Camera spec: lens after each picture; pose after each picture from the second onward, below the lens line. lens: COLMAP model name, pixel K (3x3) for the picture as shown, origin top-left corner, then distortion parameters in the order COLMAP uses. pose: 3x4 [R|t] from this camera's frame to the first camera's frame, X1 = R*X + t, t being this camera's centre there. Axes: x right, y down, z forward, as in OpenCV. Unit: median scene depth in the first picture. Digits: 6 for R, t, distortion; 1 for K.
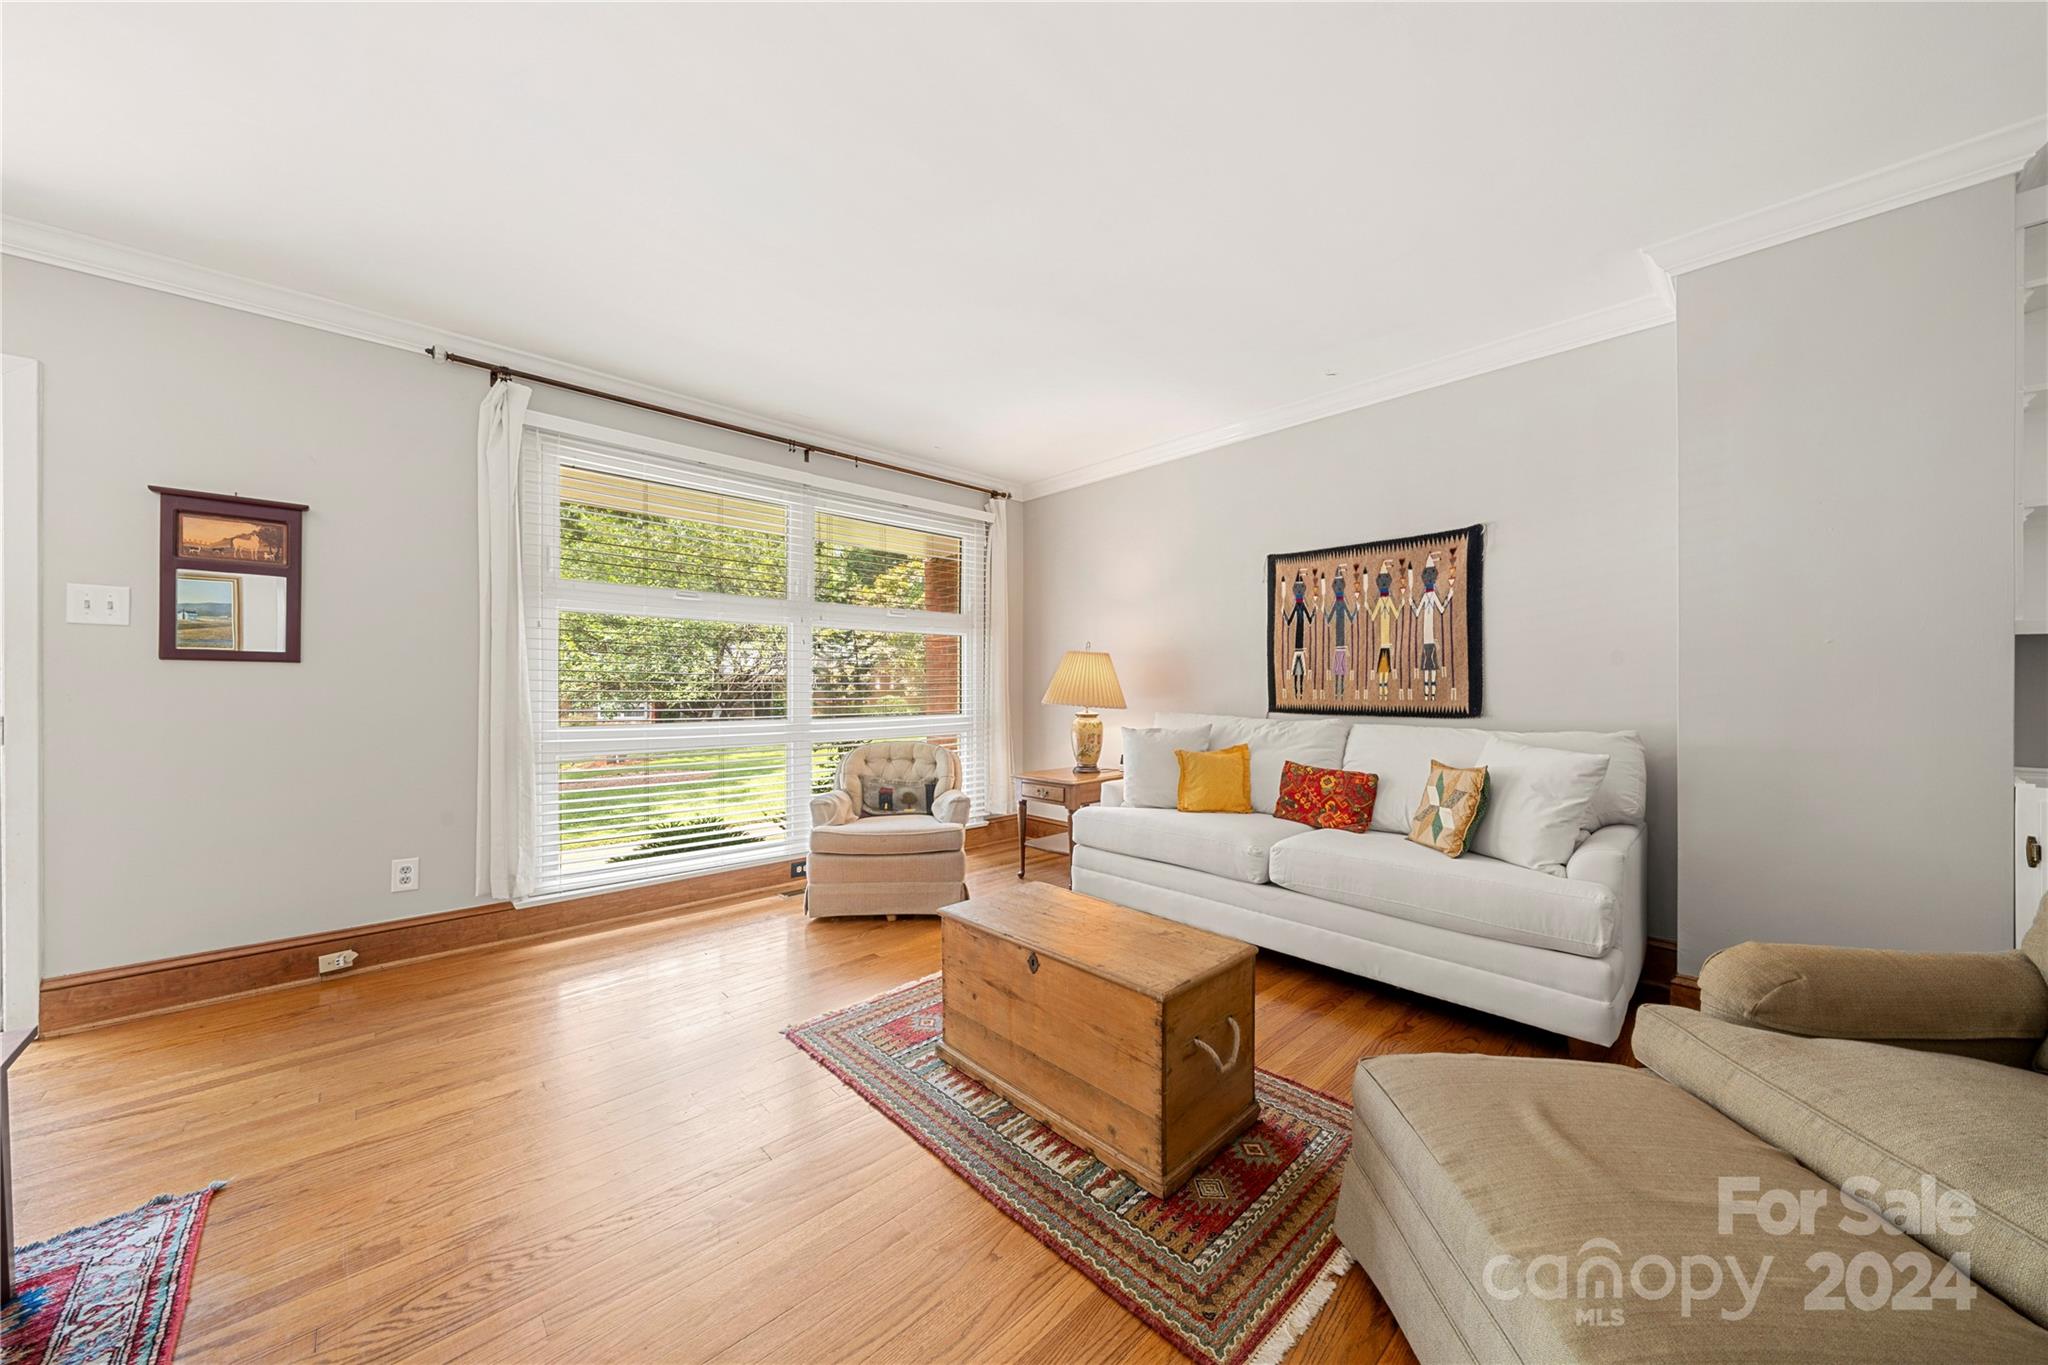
lens RADIAL K [[704.0, 0, 1016.4], [0, 704.0, 693.0], [0, 0, 1]] dist [-0.001048, -0.000249]
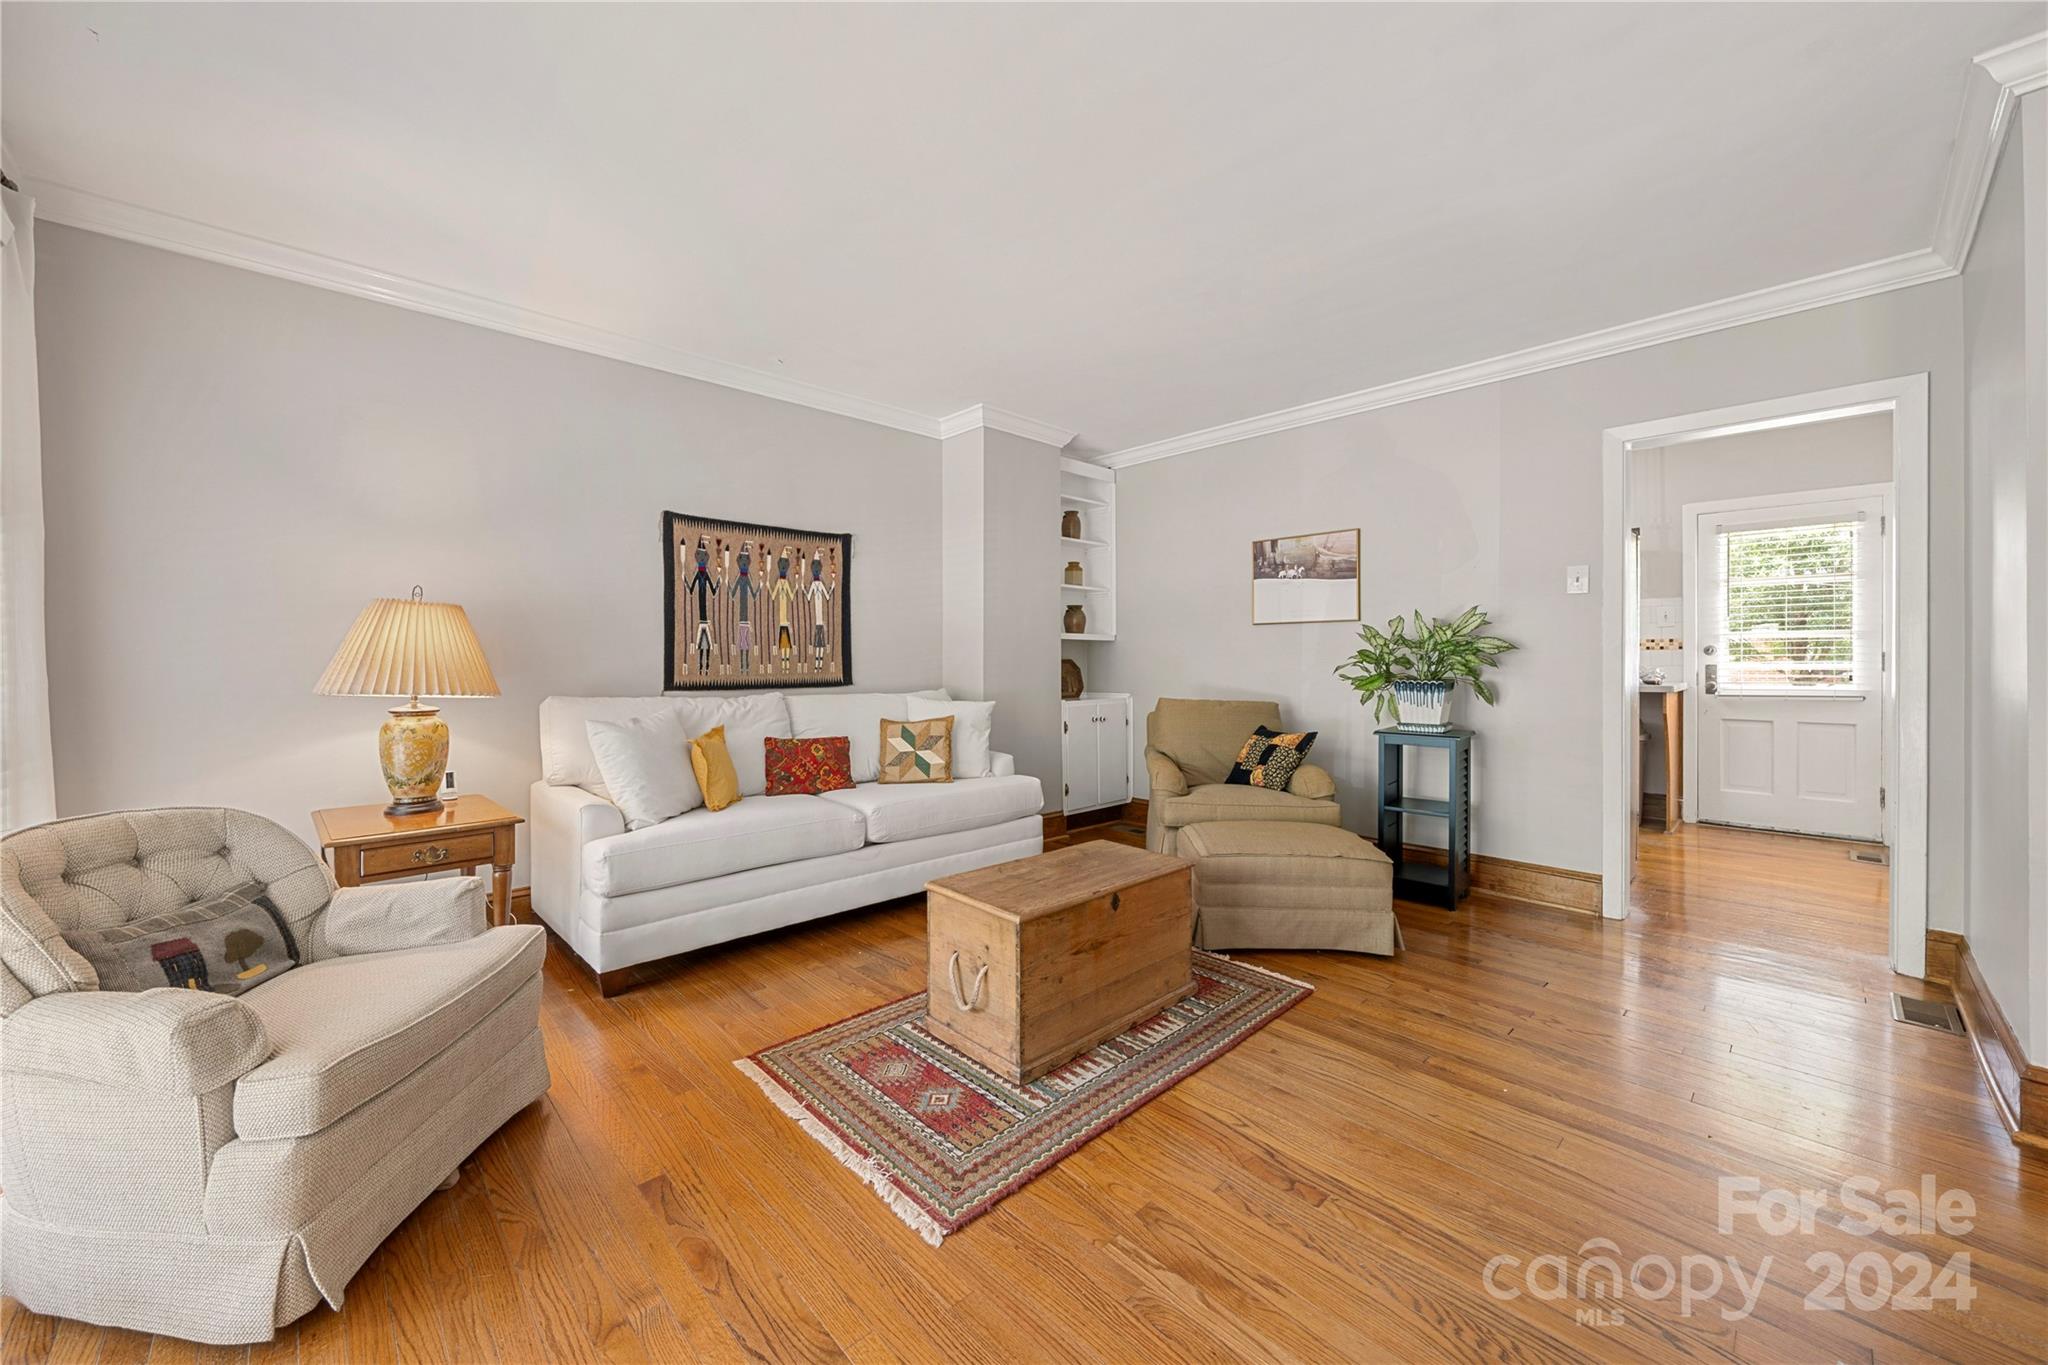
lens RADIAL K [[765.6, 0, 1022.8], [0, 765.6, 672.0], [0, 0, 1]] dist [-0.001141, -0.000376]
pose [[-0.008446, -0.016913, 0.999821, -0.683500], [0.010748, 0.999798, 0.017003, -0.008788], [-0.999907, 0.010890, -0.008262, 0.649563]]
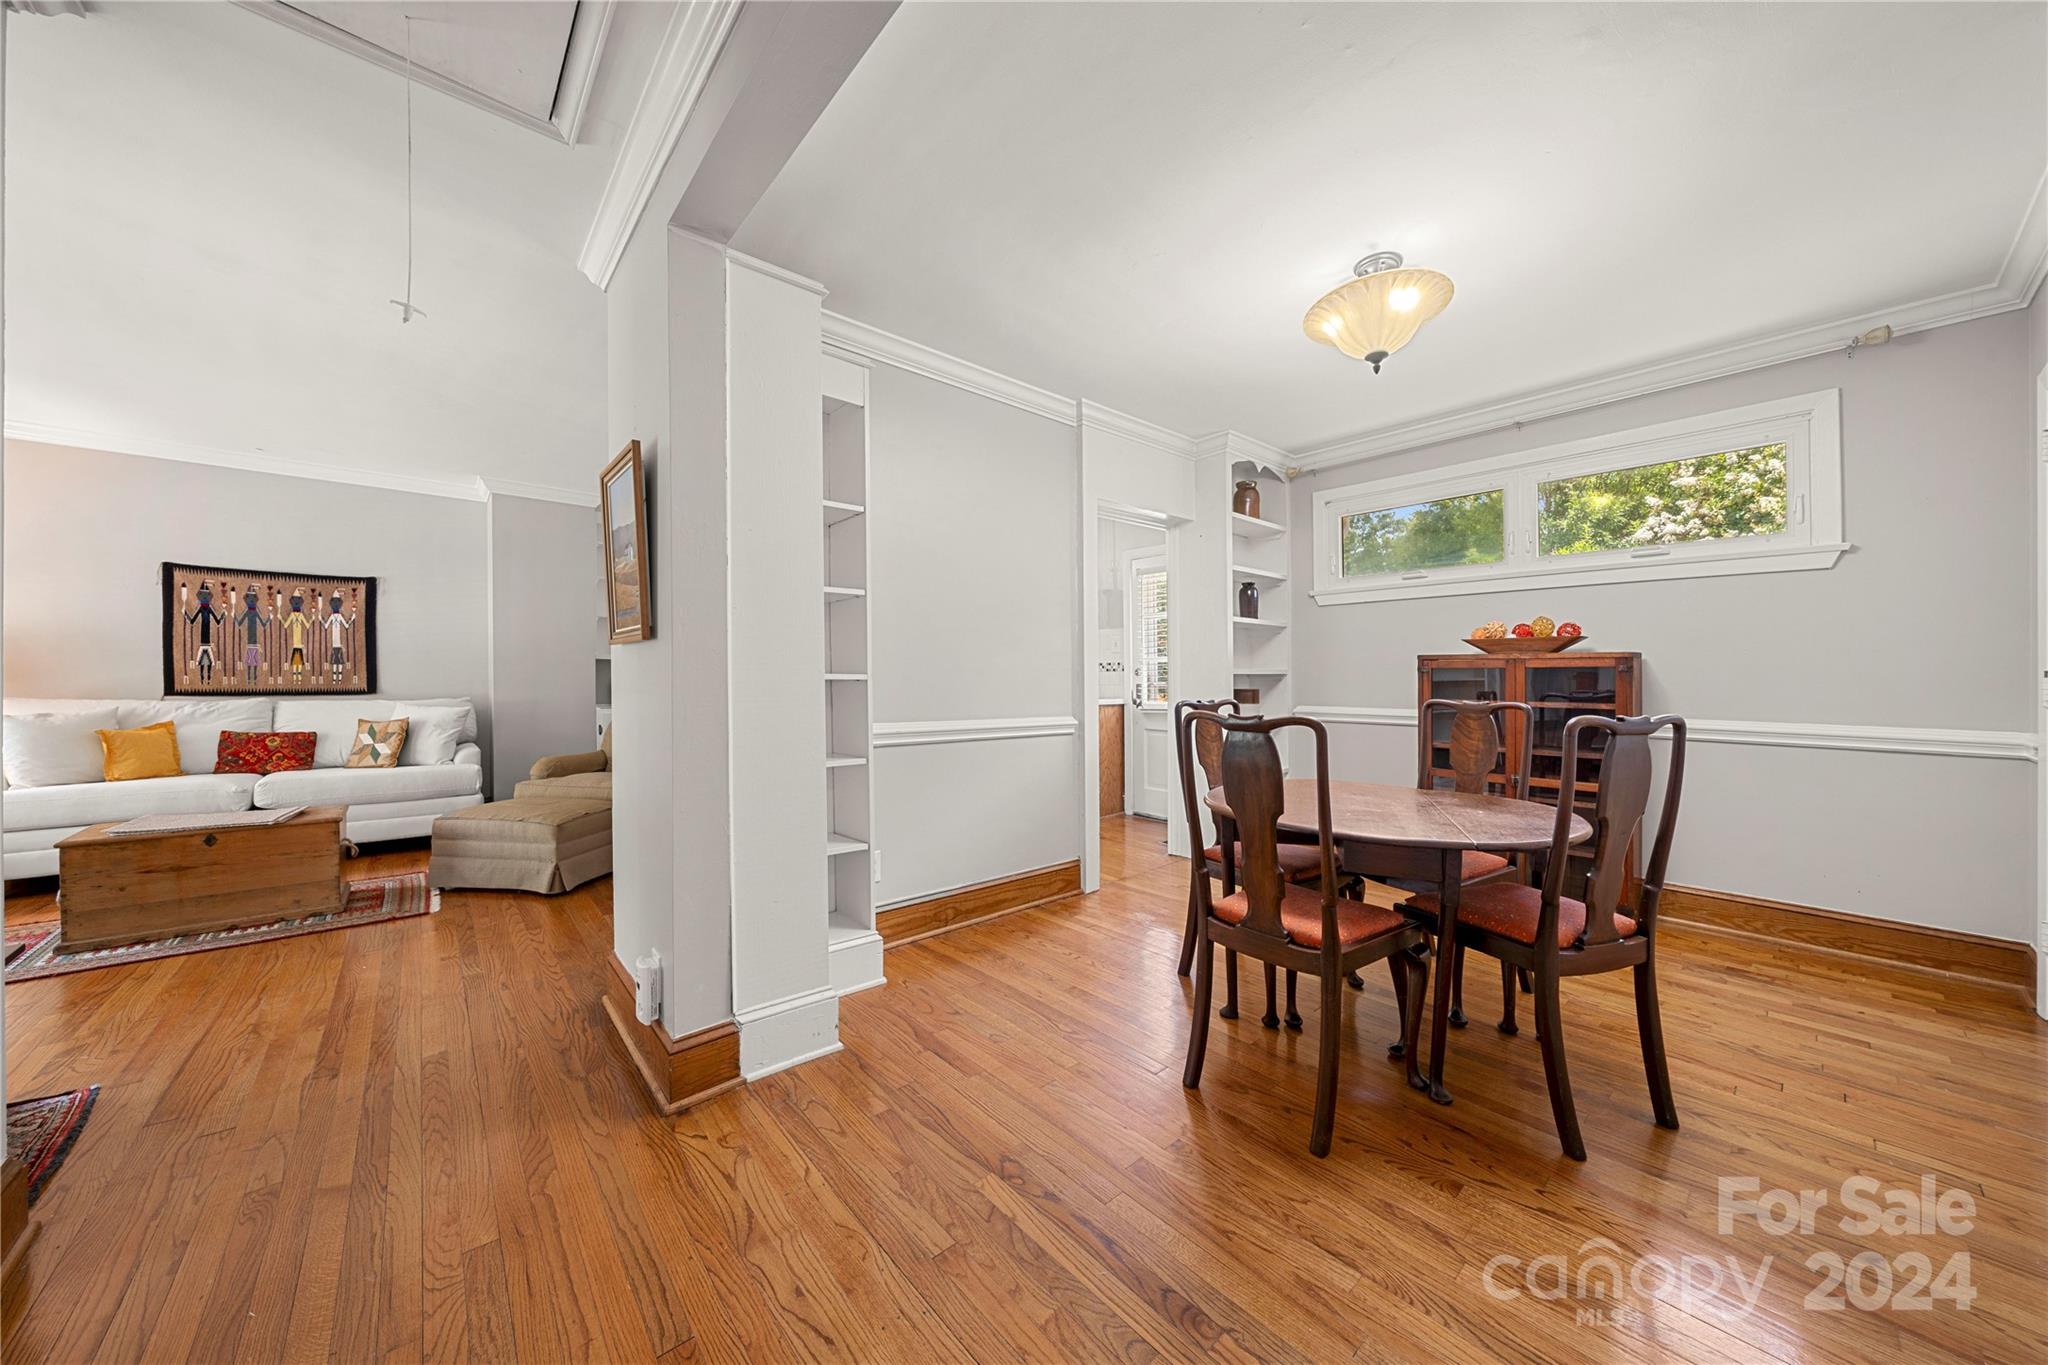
lens RADIAL K [[705.0, 0, 1029.2], [0, 705.0, 684.4], [0, 0, 1]] dist [-0.001080, -0.000265]
pose [[0.036627, -0.008366, 0.999294, -0.877472], [0.003329, 0.999960, 0.008250, 0.003846], [-0.999323, 0.003024, 0.036653, -0.559619]]
